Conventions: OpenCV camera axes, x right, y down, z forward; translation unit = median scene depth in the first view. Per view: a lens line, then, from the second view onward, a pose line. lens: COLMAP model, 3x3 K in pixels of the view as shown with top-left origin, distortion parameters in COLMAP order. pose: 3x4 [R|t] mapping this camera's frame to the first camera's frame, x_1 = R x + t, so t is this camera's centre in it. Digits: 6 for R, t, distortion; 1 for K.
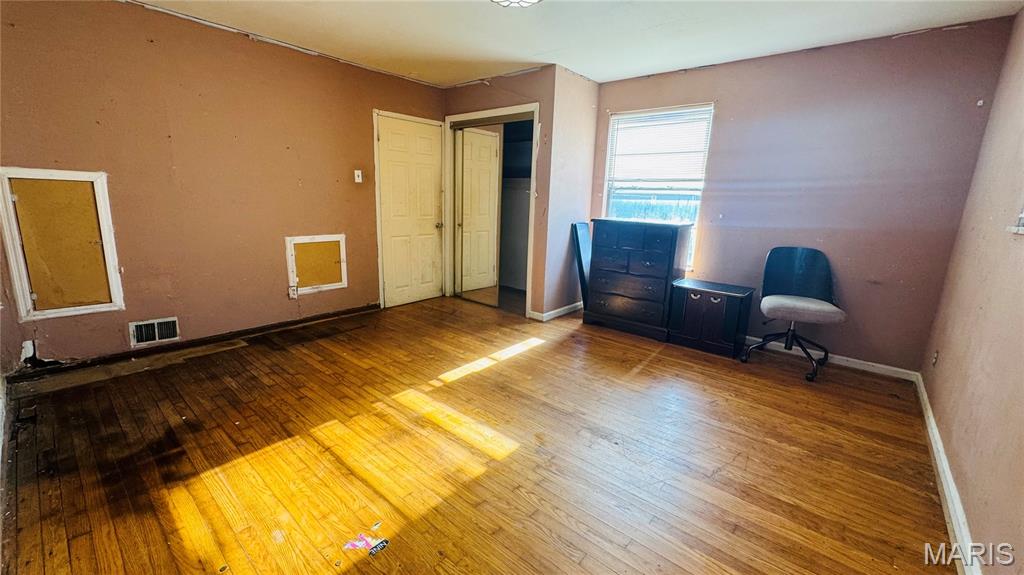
lens RADIAL K [[410.3, 0, 510.0], [0, 410.3, 285.8], [0, 0, 1]] dist [-0.005684, 0.000631]
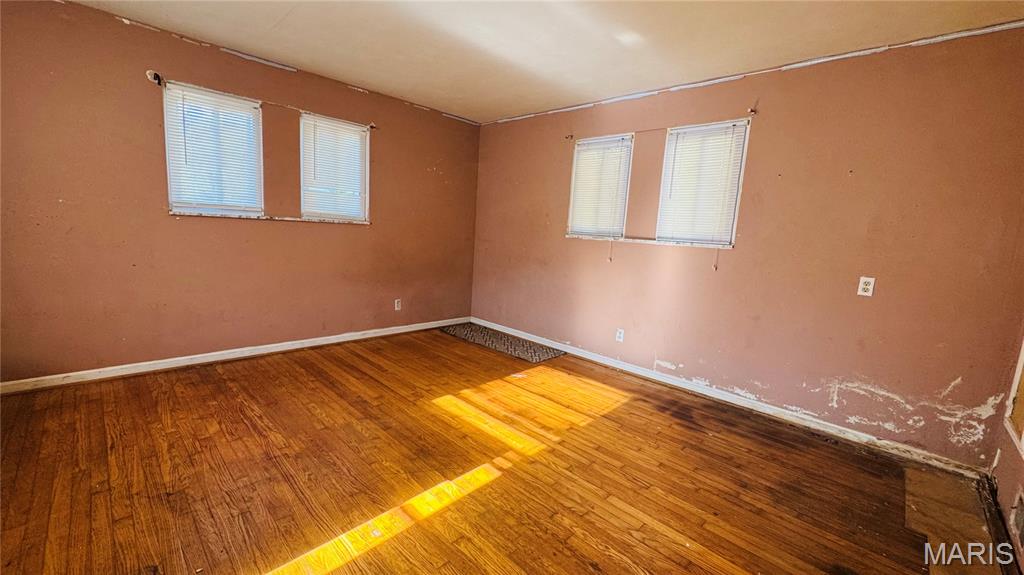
lens RADIAL K [[410.3, 0, 511.5], [0, 410.3, 286.8], [0, 0, 1]] dist [-0.005684, 0.000631]
pose [[-0.993763, -0.102592, 0.043710, -0.227528], [-0.080971, 0.933342, 0.349738, -0.405423], [-0.076676, 0.344017, -0.935827, 1.867854]]
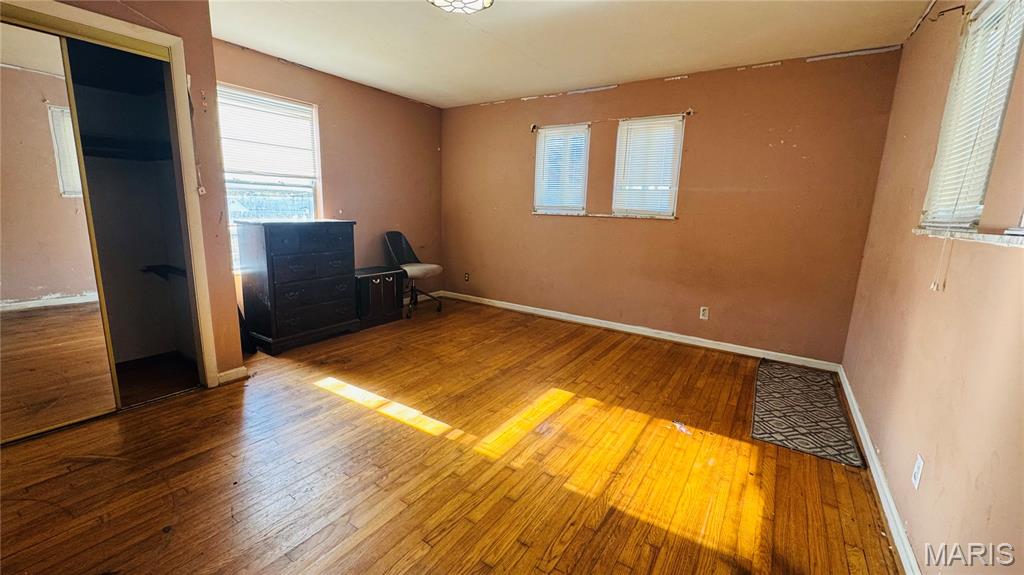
lens RADIAL K [[410.3, 0, 512.0], [0, 410.3, 287.2], [0, 0, 1]] dist [-0.005684, 0.000631]
pose [[-0.125500, -0.224633, 0.966328, -1.058351], [0.175446, 0.953652, 0.244472, -0.254449], [-0.976457, 0.200219, -0.080272, 1.036775]]
